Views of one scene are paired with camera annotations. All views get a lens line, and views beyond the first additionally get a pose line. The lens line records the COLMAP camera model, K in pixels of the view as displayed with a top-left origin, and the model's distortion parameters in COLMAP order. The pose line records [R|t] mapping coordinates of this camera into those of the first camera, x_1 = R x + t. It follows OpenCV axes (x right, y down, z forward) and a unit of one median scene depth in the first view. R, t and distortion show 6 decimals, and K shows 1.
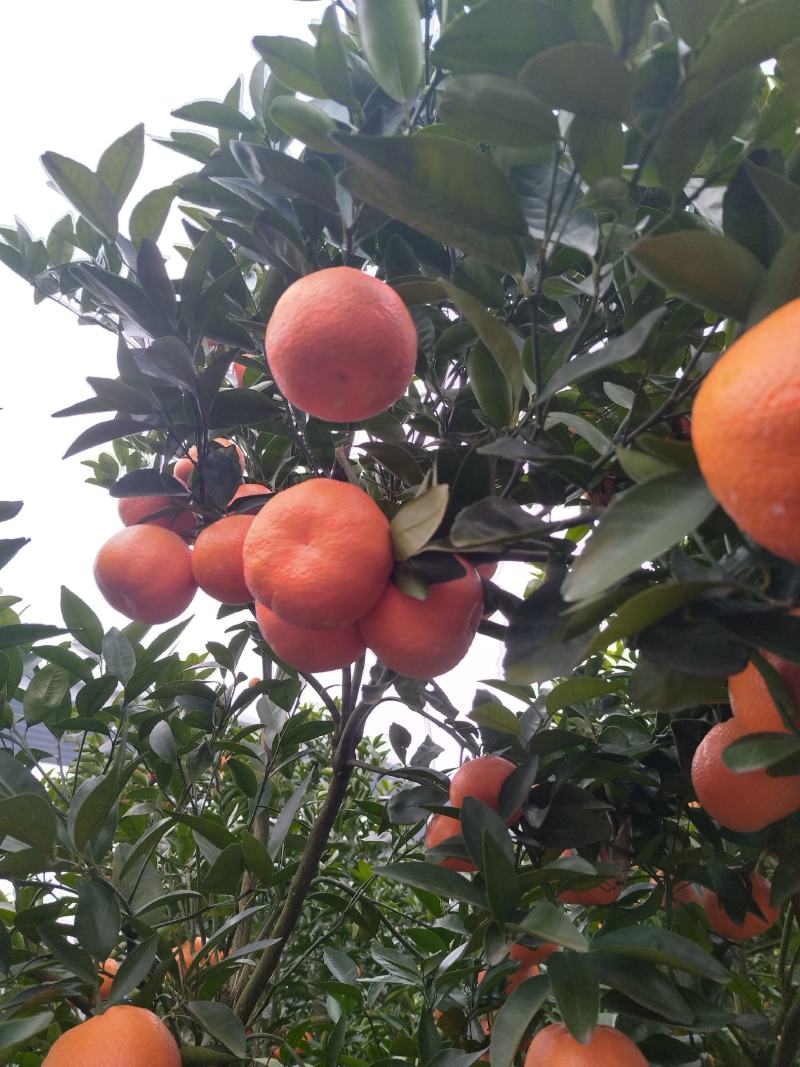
lens RADIAL K [[767.0, 0, 400.0], [0, 767.0, 533.5], [0, 0, 1]] dist [0.092381, -0.055727]
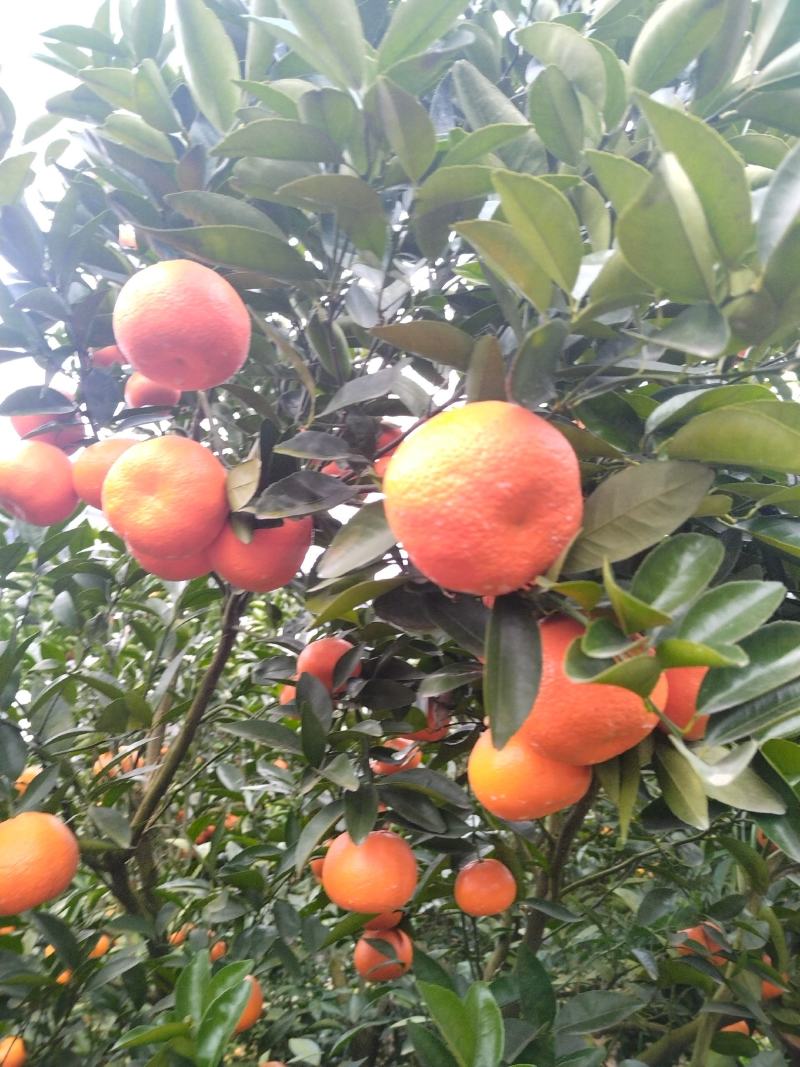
lens RADIAL K [[767.0, 0, 400.0], [0, 767.0, 533.5], [0, 0, 1]] dist [0.092381, -0.055727]
pose [[0.996880, 0.044489, 0.065192, 0.147819], [-0.057858, 0.973732, 0.220225, -0.167752], [-0.053682, -0.223310, 0.973268, -0.186147]]
